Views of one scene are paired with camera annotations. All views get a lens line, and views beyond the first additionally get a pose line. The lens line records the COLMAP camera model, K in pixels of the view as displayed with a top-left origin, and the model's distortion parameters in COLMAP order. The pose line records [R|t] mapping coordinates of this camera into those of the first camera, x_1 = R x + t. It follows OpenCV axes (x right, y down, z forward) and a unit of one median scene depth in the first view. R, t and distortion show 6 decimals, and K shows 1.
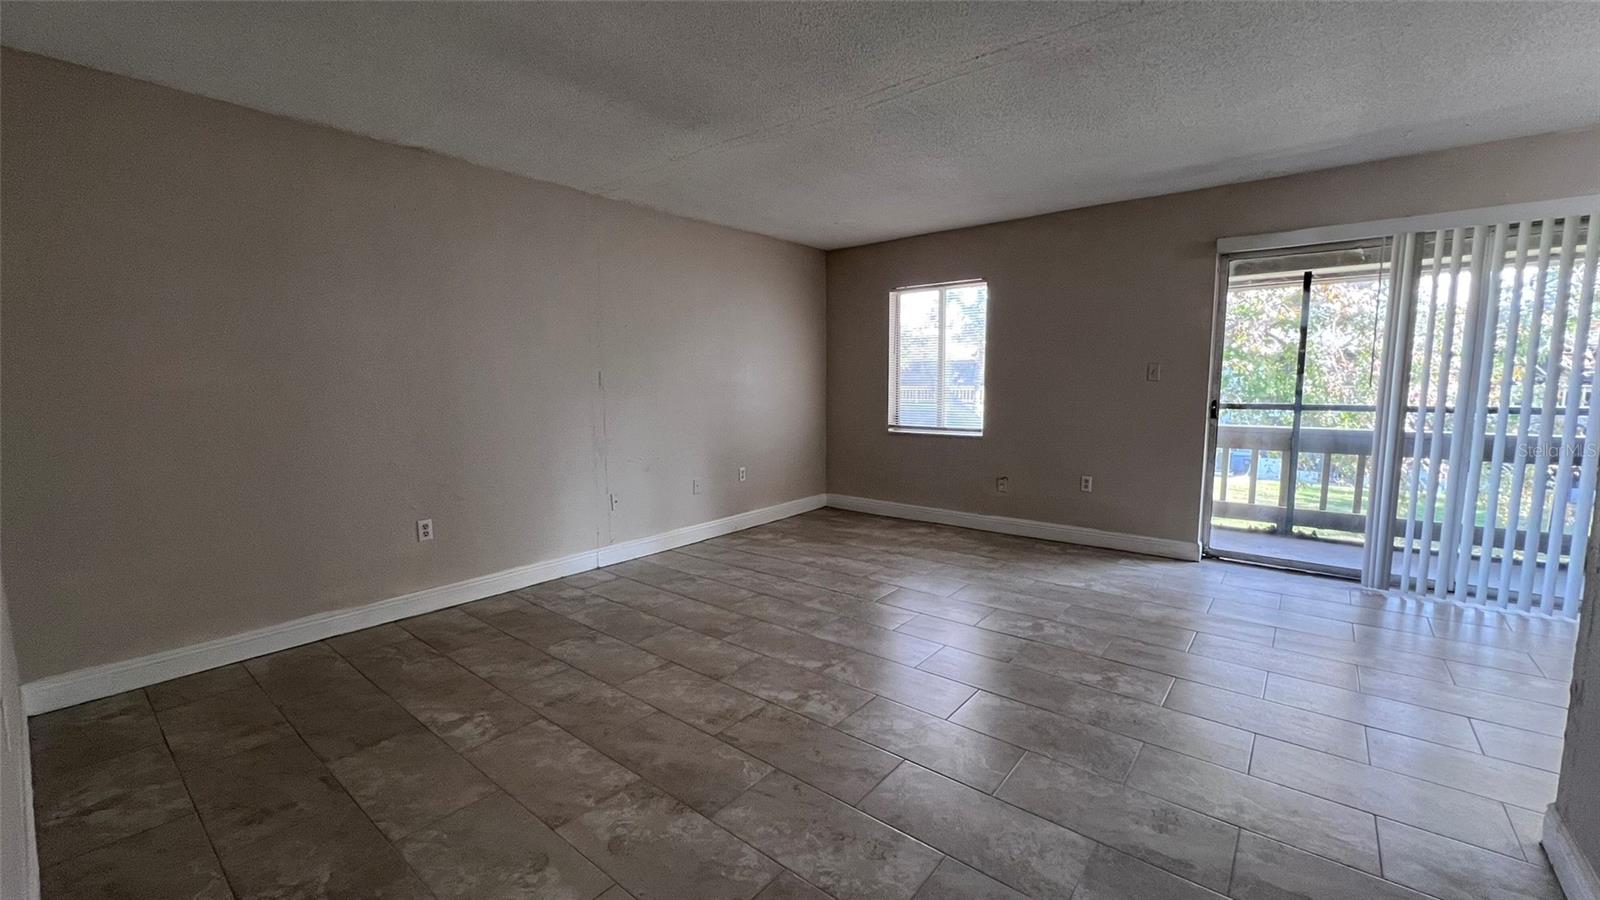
lens RADIAL K [[642.1, 0, 800.0], [0, 642.1, 450.0], [0, 0, 1]] dist [-0.000552, 0.000020]
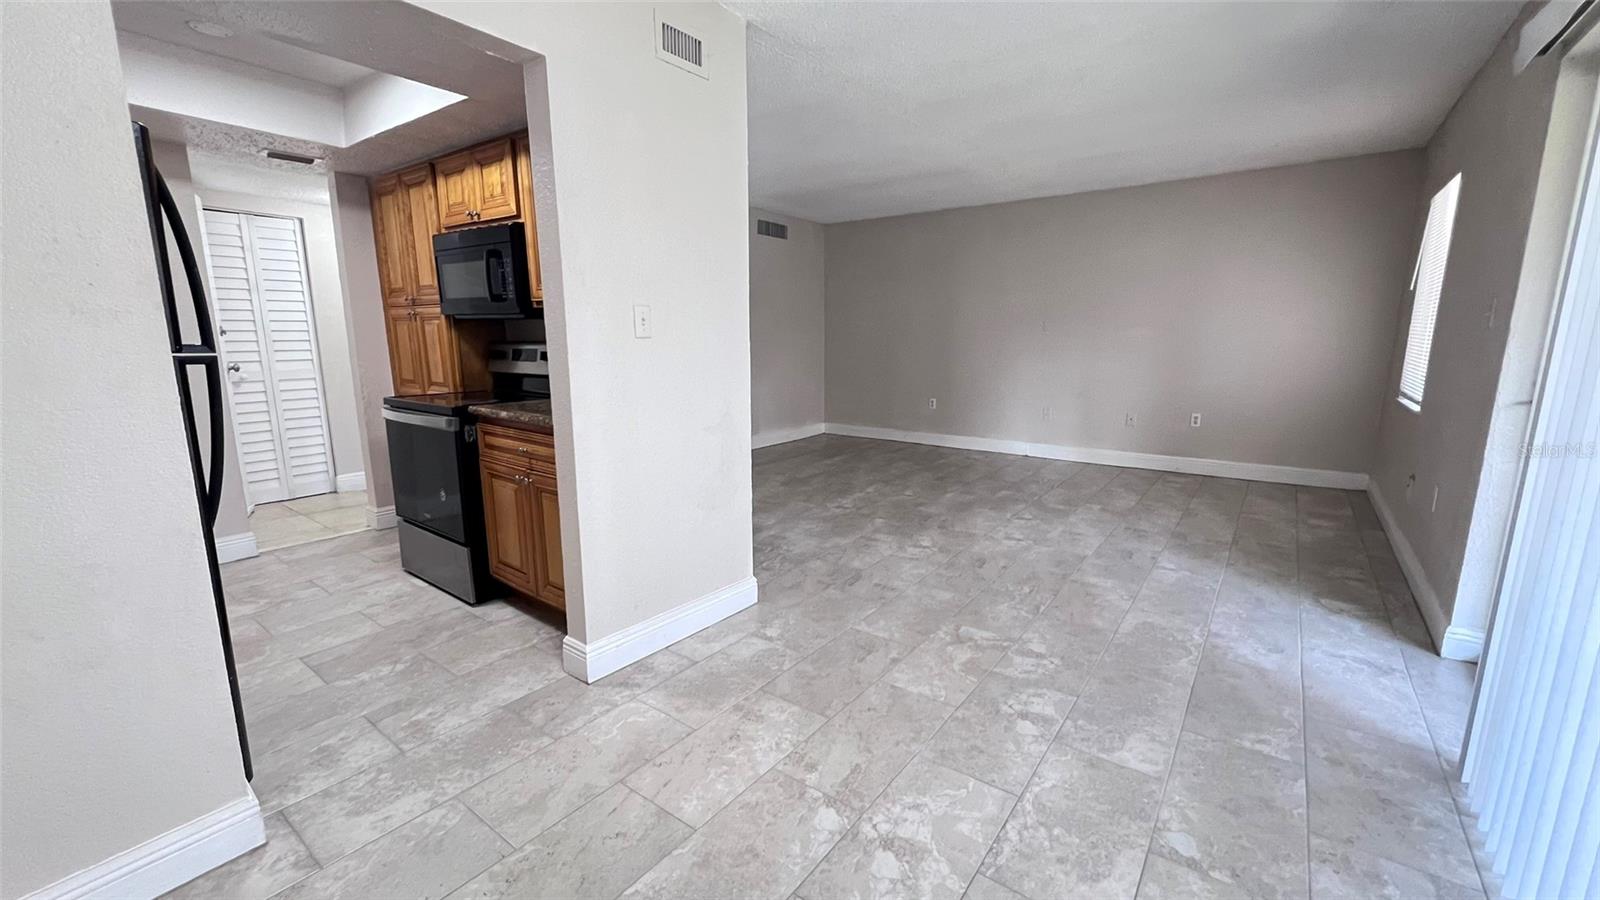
lens RADIAL K [[641.4, 0, 800.0], [0, 641.4, 450.0], [0, 0, 1]] dist [-0.000154, 0.000836]
pose [[0.038208, 0.188999, -0.981234, 1.525204], [-0.104307, 0.977341, 0.184188, -0.064410], [0.993811, 0.095312, 0.057056, 0.537967]]
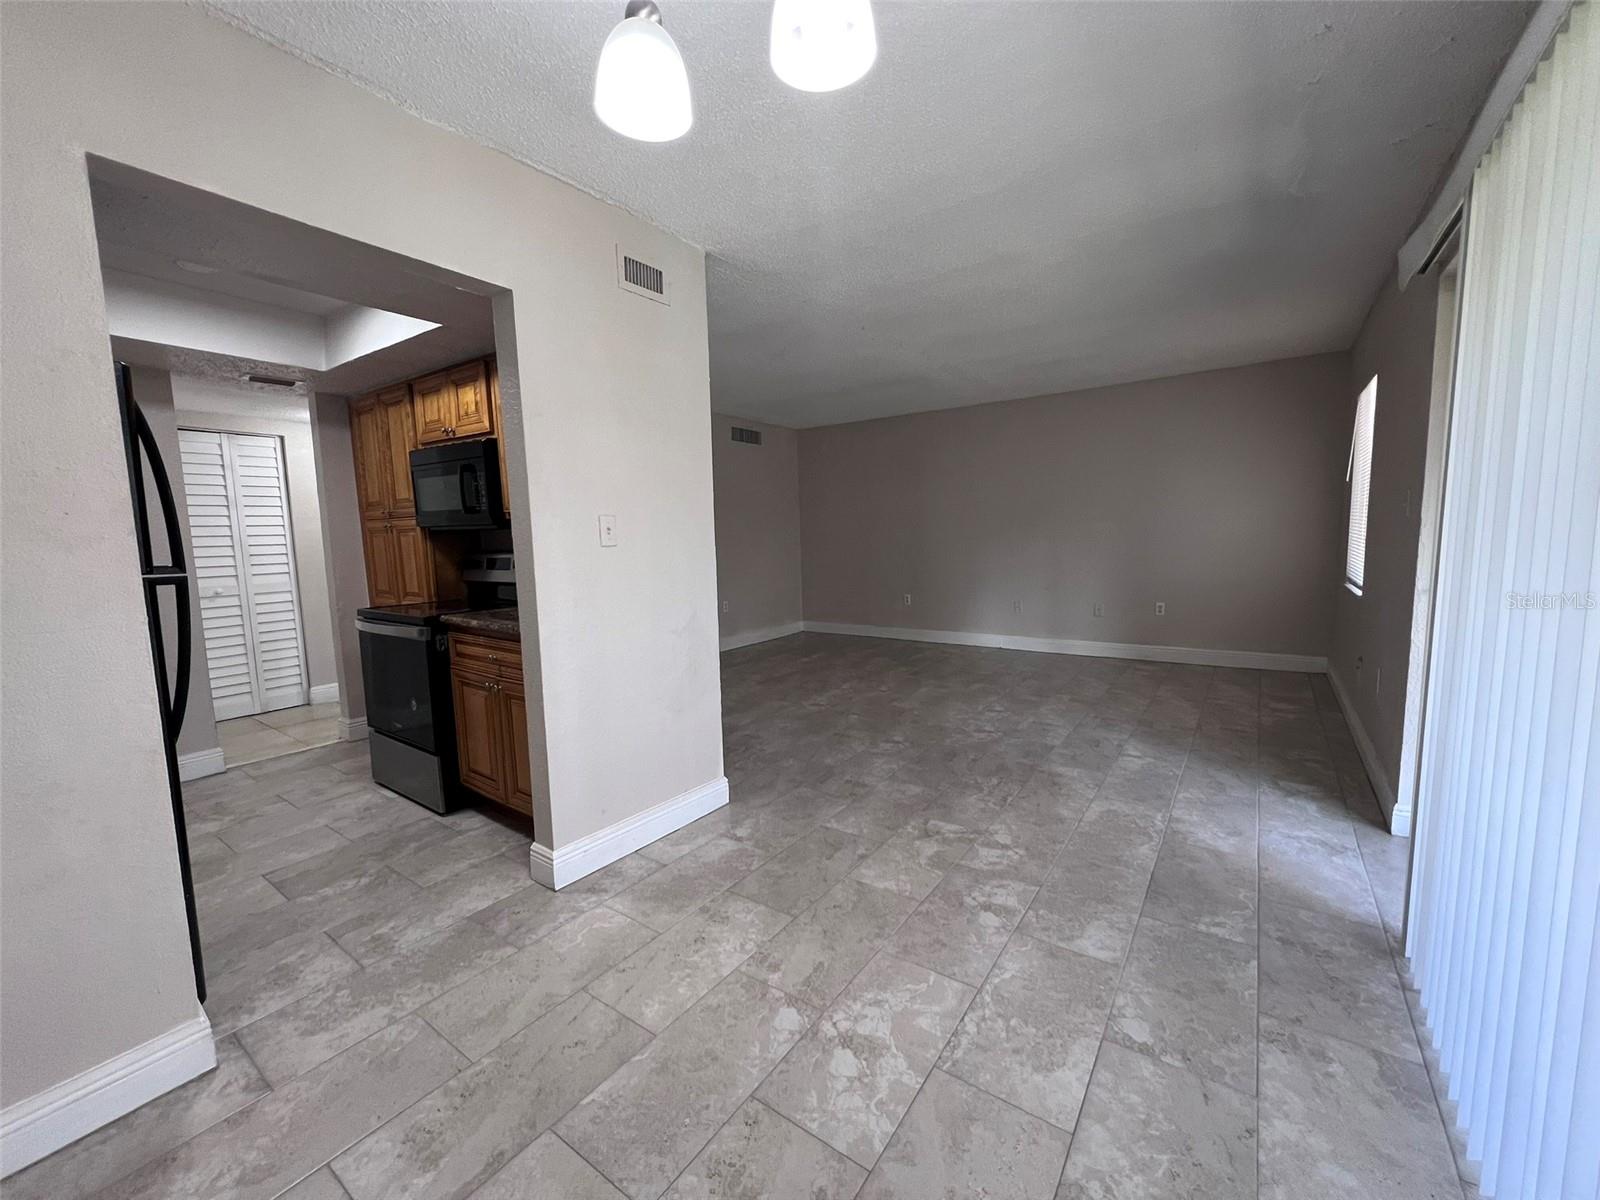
lens RADIAL K [[640.0, 0, 800.0], [0, 640.0, 600.0], [0, 0, 1]] dist [0.001000, 0.000226]
pose [[0.062961, 0.114140, -0.991468, 1.550838], [-0.080987, 0.990747, 0.108914, -0.073967], [0.994725, 0.073439, 0.071622, 0.565563]]
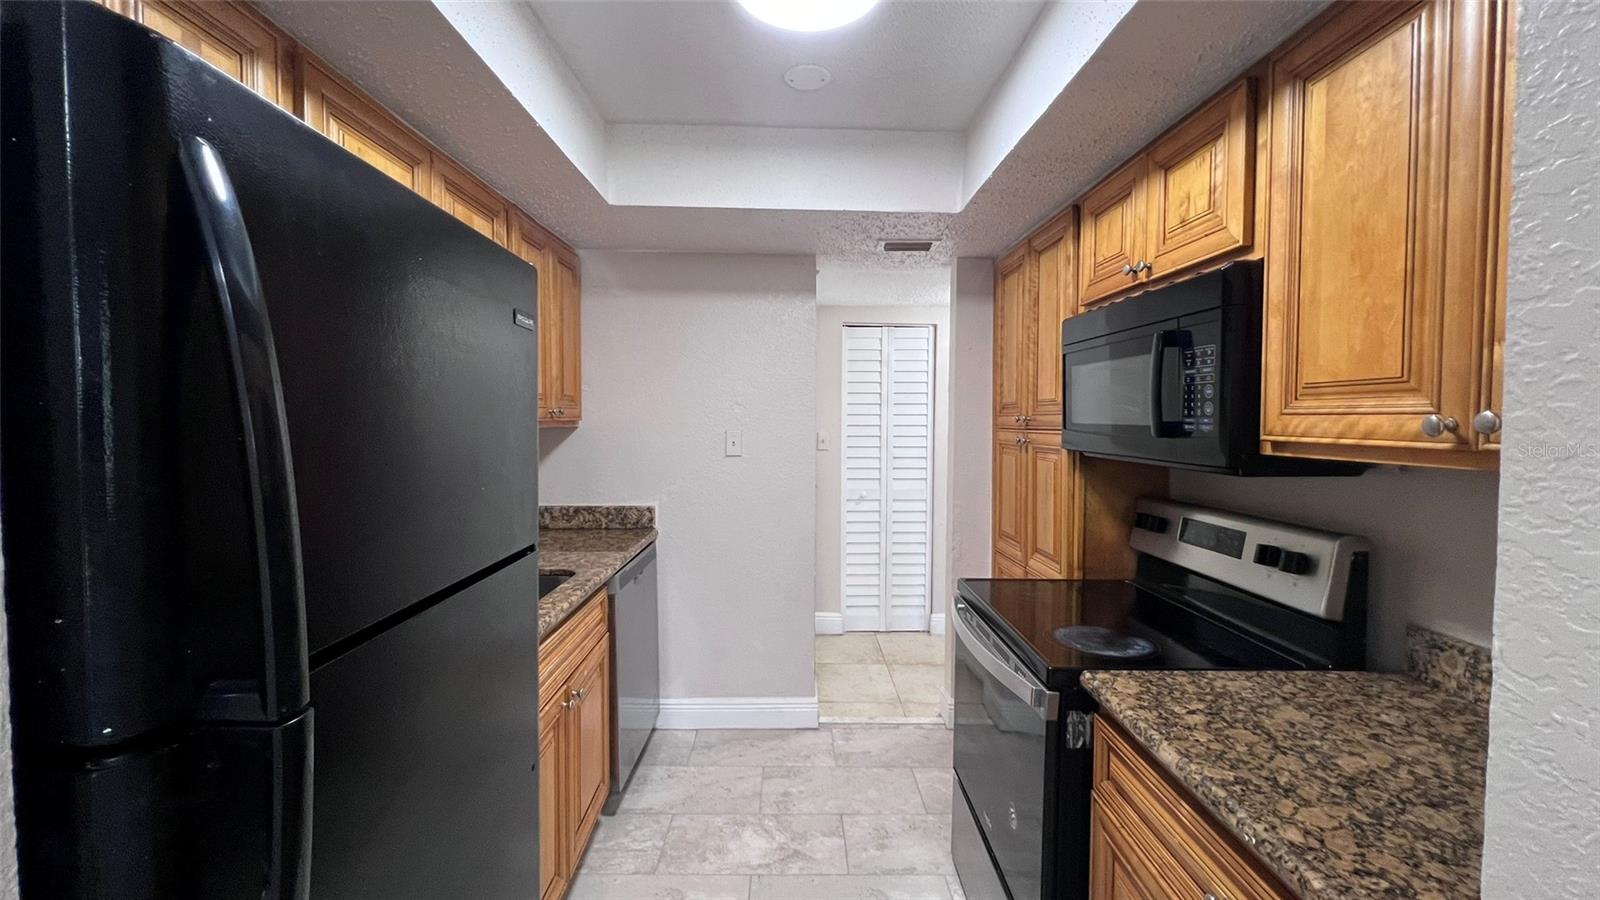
lens RADIAL K [[642.1, 0, 800.0], [0, 642.1, 450.0], [0, 0, 1]] dist [-0.000552, 0.000020]
pose [[-0.767756, 0.031668, -0.639959, 1.017402], [-0.067330, 0.989261, 0.129728, -0.089530], [0.637195, 0.142688, -0.757379, 0.300361]]
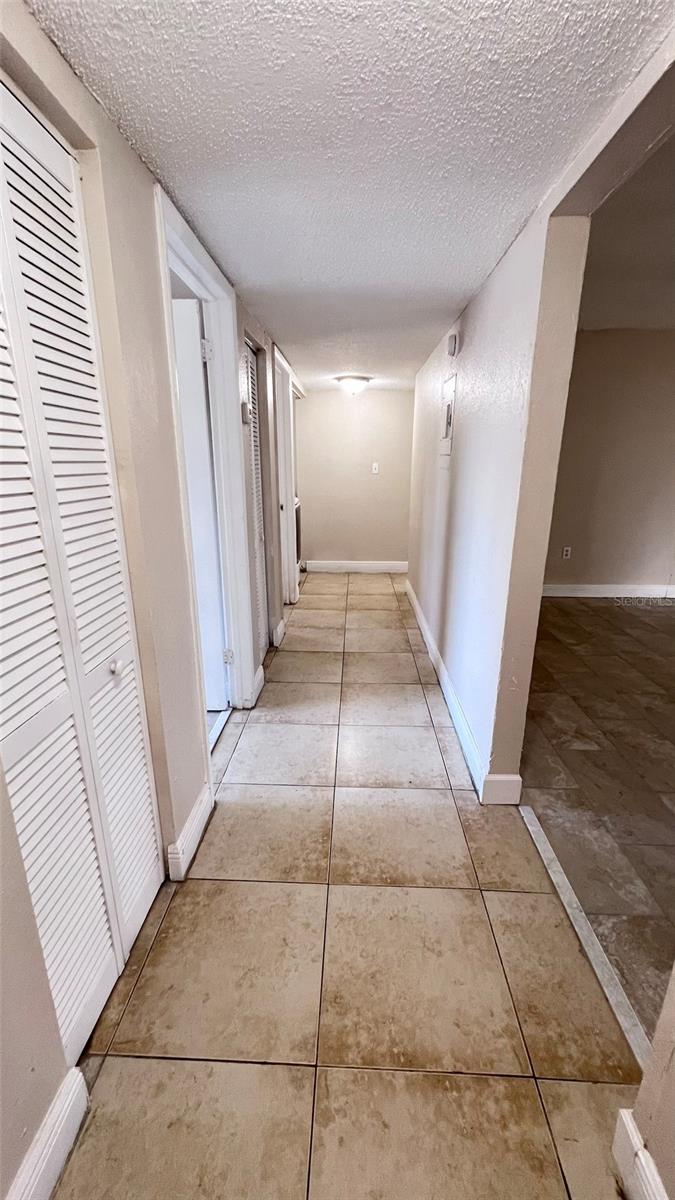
lens RADIAL K [[481.6, 0, 337.5], [0, 481.6, 600.0], [0, 0, 1]] dist [-0.000552, 0.000020]
pose [[0.601092, 0.234287, -0.764067, 0.121955], [-0.090573, 0.969875, 0.226141, 0.002440], [0.794031, -0.066727, 0.604204, -0.407950]]
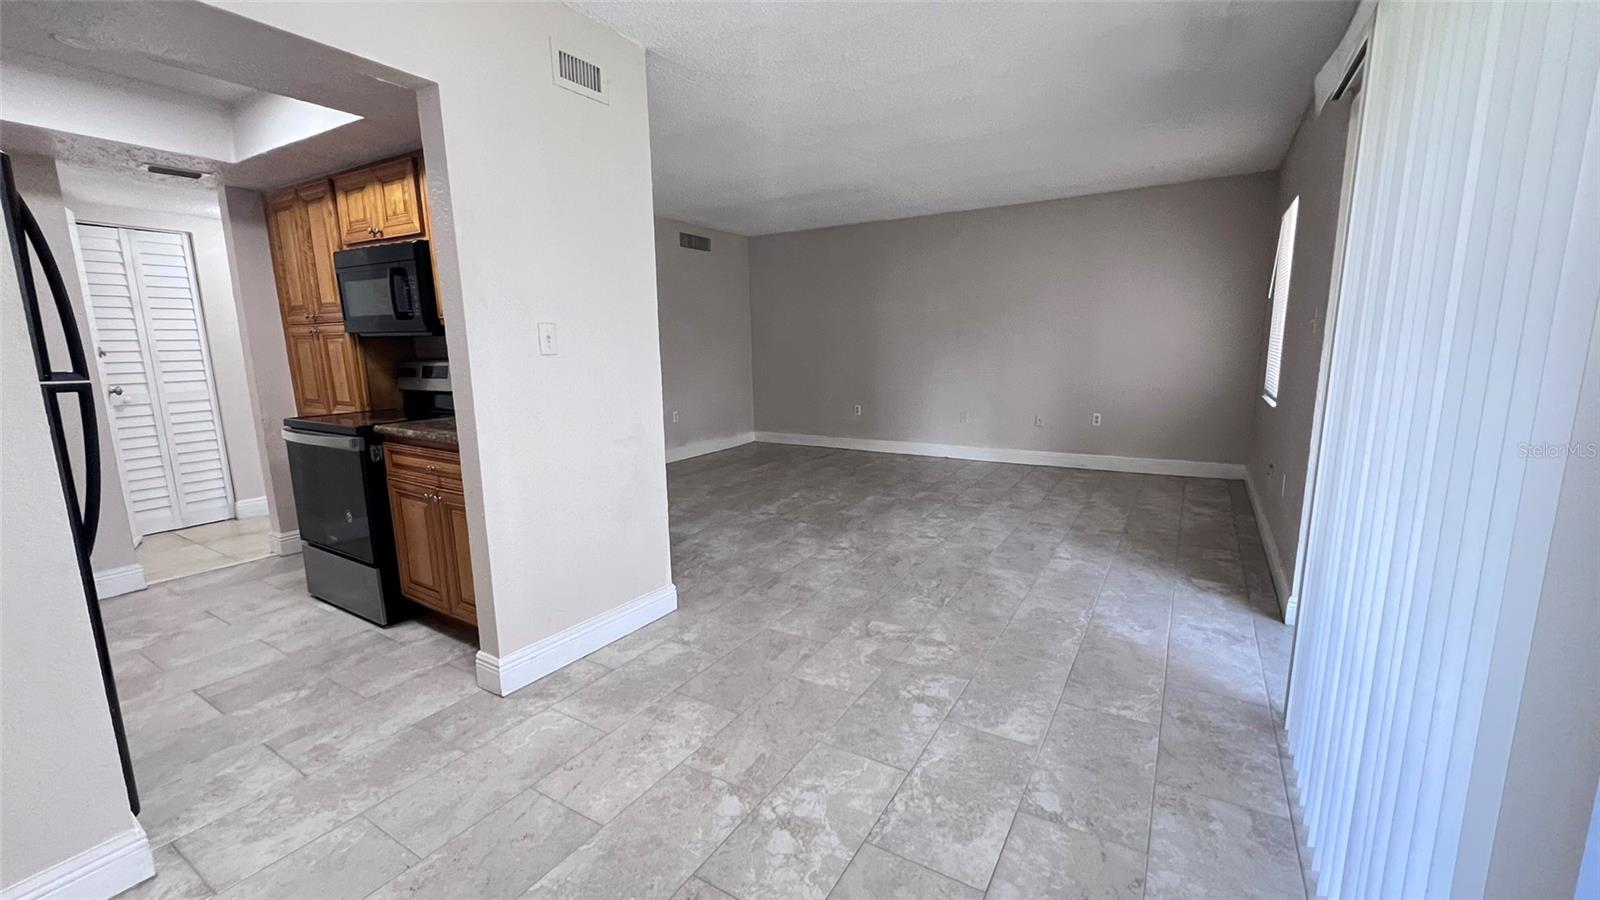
lens RADIAL K [[641.4, 0, 800.0], [0, 641.4, 450.0], [0, 0, 1]] dist [-0.000154, 0.000836]
pose [[0.132735, 0.174257, -0.975713, 1.566046], [-0.089852, 0.982486, 0.163243, -0.075308], [0.987070, 0.066002, 0.146068, 0.576893]]
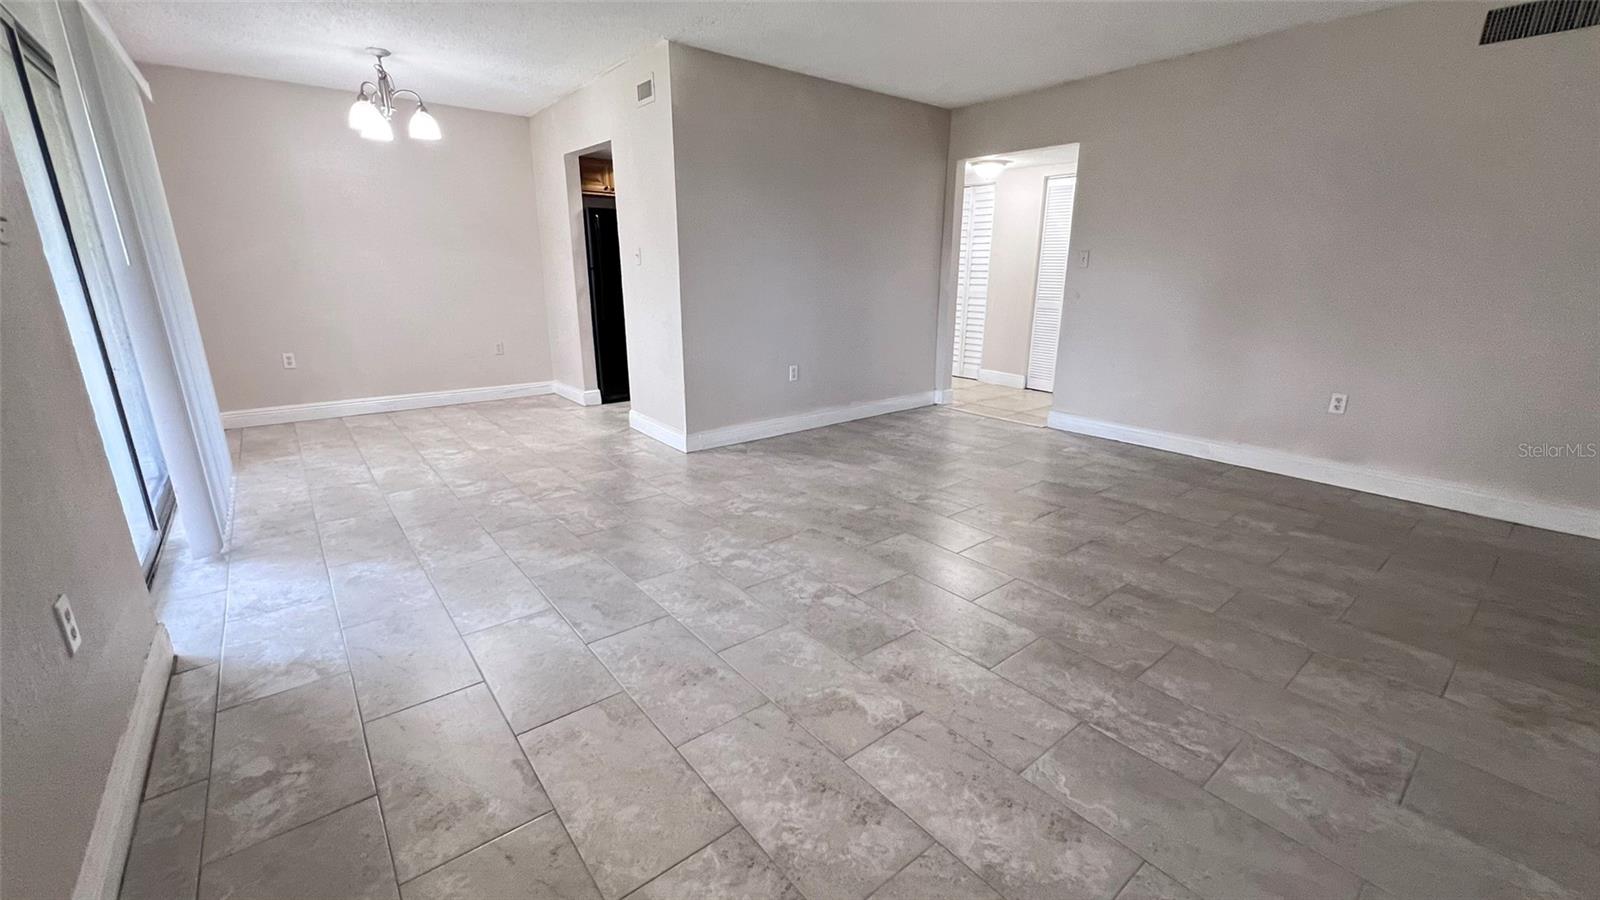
lens RADIAL K [[642.1, 0, 800.0], [0, 642.1, 450.0], [0, 0, 1]] dist [-0.000552, 0.000020]
pose [[-0.978571, -0.052709, 0.199049, 0.126544], [0.025069, 0.928994, 0.369245, -0.169832], [-0.204378, 0.366322, -0.907765, 1.741663]]
